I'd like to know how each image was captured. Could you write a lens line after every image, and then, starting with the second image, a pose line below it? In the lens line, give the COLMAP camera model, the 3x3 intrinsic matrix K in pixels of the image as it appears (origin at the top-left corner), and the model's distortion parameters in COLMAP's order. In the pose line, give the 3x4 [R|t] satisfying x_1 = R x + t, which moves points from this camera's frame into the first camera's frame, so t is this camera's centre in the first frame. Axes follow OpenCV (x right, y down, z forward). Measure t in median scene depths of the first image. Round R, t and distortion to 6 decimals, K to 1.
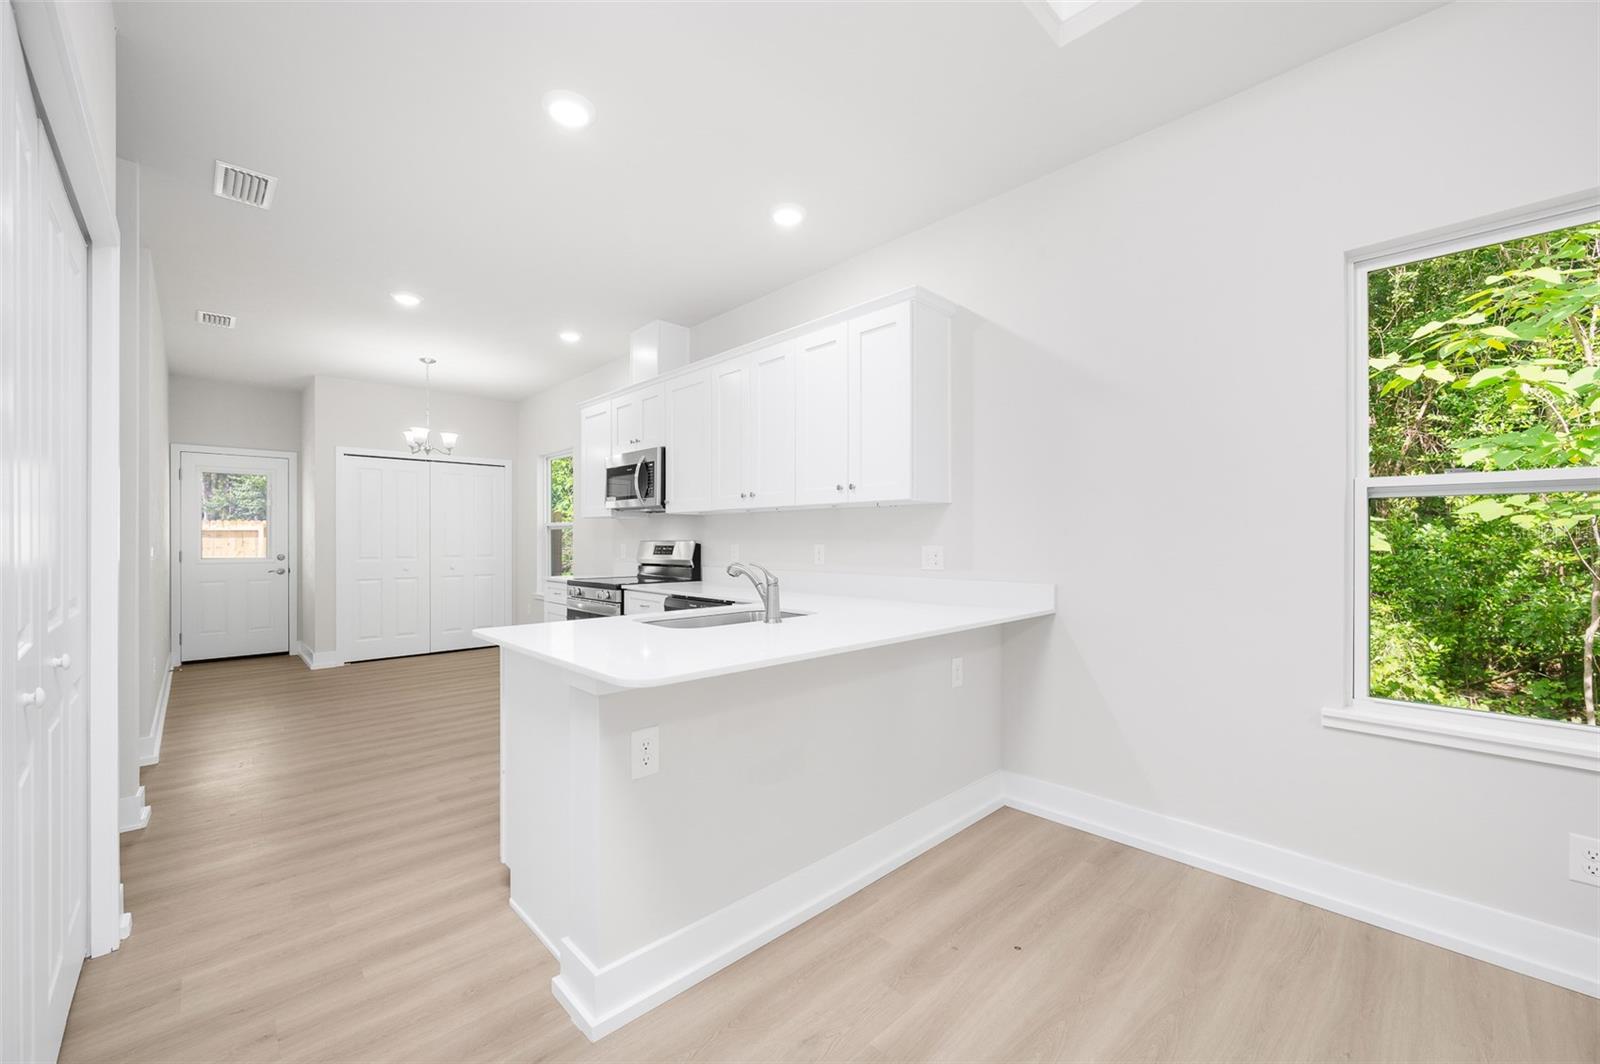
lens RADIAL K [[635.4, 0, 797.3], [0, 635.4, 543.9], [0, 0, 1]] dist [-0.005108, -0.000001]
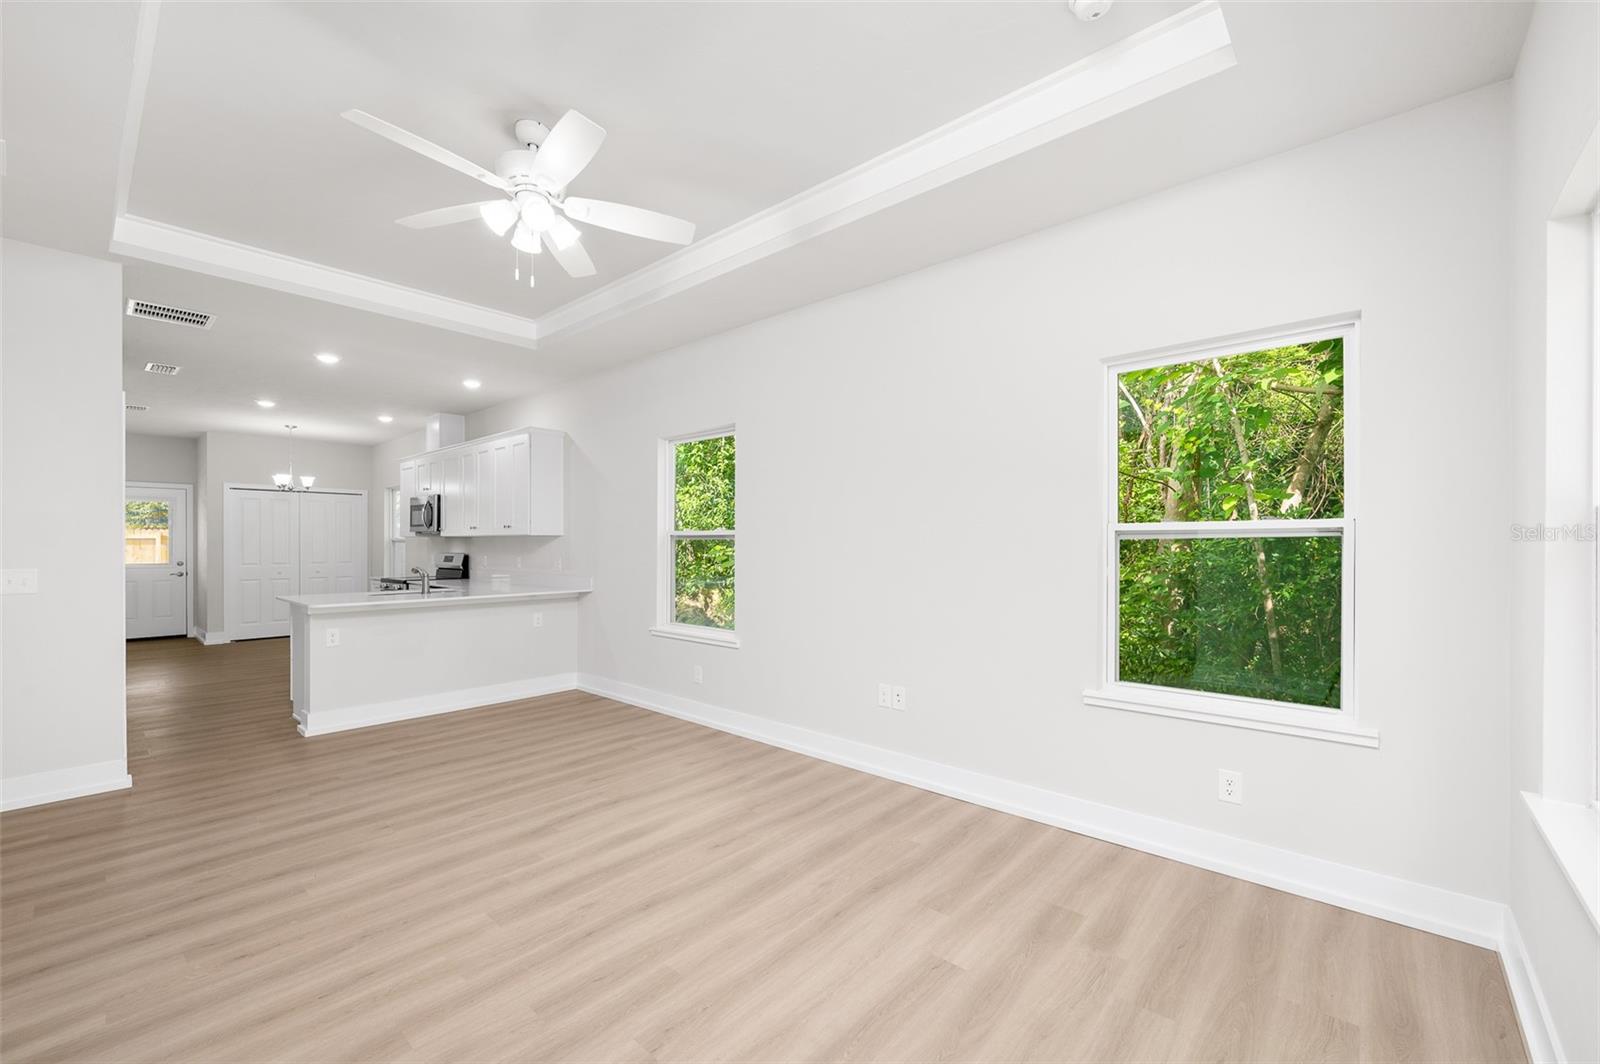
lens RADIAL K [[635.4, 0, 805.3], [0, 635.4, 546.0], [0, 0, 1]] dist [-0.005108, -0.000001]
pose [[0.995018, -0.004476, 0.099597, 0.488417], [0.003859, 0.999972, 0.006389, -0.026887], [-0.099623, -0.005973, 0.995007, -0.614544]]
